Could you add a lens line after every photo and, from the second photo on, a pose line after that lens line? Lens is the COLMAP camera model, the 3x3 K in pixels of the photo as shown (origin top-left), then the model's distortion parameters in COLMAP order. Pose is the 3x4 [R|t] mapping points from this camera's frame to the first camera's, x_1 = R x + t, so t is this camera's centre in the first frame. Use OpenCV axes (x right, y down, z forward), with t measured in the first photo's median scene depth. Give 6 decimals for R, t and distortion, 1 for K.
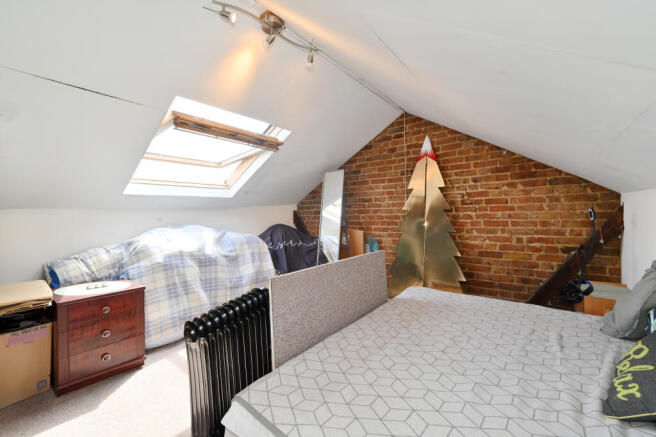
lens RADIAL K [[255.6, 0, 328.7], [0, 255.6, 214.3], [0, 0, 1]] dist [0.000432, -0.000029]
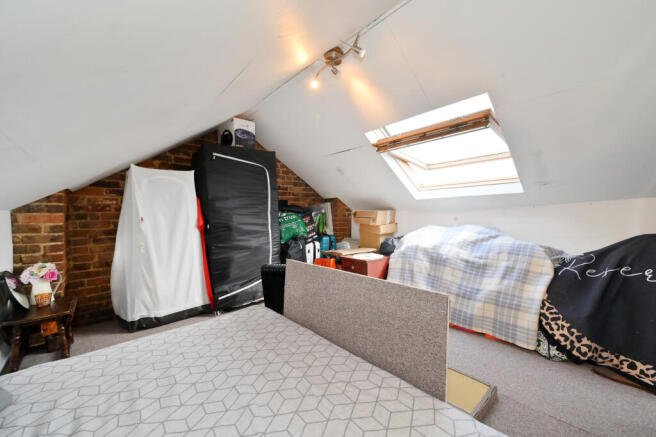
lens RADIAL K [[252.9, 0, 331.7], [0, 252.9, 217.5], [0, 0, 1]] dist [-0.001002, -0.000602]
pose [[-0.138900, 0.022837, -0.990043, 0.608092], [0.007491, 0.999730, 0.022010, -0.015048], [0.990278, -0.004359, -0.139033, 0.722051]]
